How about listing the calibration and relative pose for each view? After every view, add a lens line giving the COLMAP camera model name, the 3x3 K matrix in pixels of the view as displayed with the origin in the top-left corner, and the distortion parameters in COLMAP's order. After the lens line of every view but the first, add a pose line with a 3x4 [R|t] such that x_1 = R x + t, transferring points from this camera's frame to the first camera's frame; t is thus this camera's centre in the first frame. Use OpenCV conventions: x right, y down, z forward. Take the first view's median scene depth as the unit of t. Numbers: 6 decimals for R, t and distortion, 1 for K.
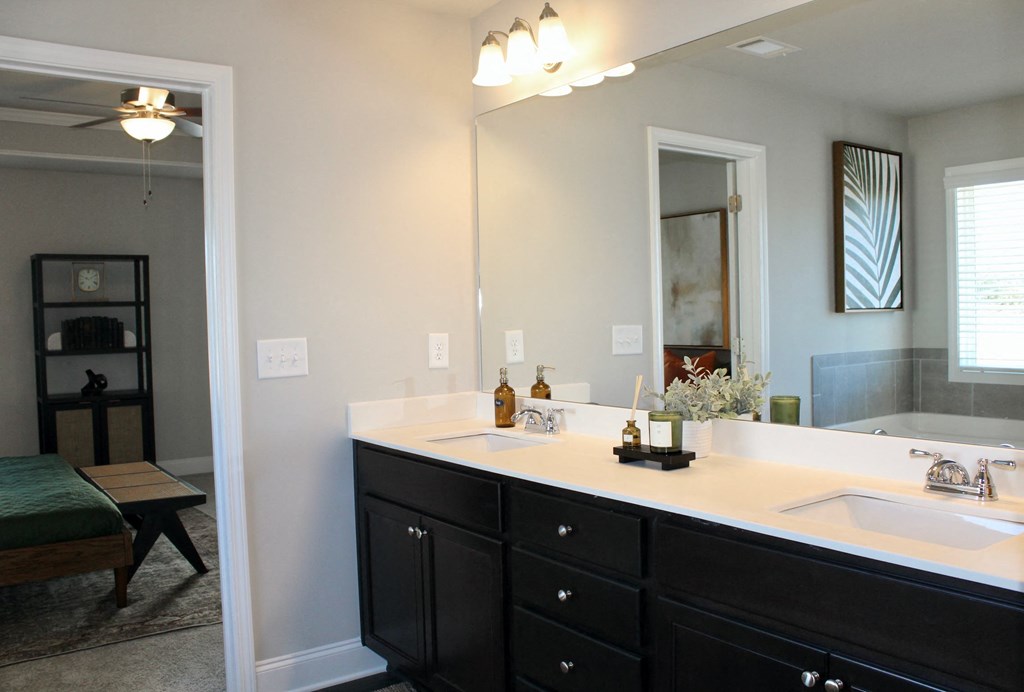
lens RADIAL K [[890.2, 0, 512.0], [0, 890.2, 346.0], [0, 0, 1]] dist [-0.210076, 0.234548]
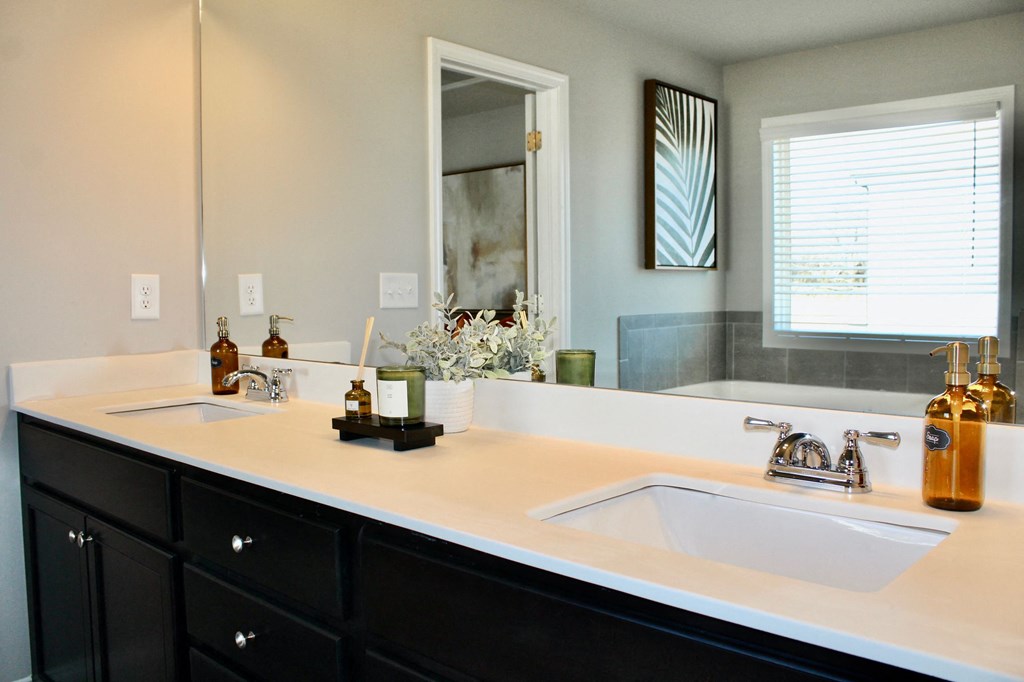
lens RADIAL K [[855.7, 0, 512.0], [0, 855.7, 341.0], [0, 0, 1]] dist [-0.186407, 0.197984]
pose [[0.980194, 0.002296, 0.198028, 0.092254], [-0.006228, 0.999796, 0.019236, 0.029468], [-0.197944, -0.020088, 0.980008, 0.235917]]
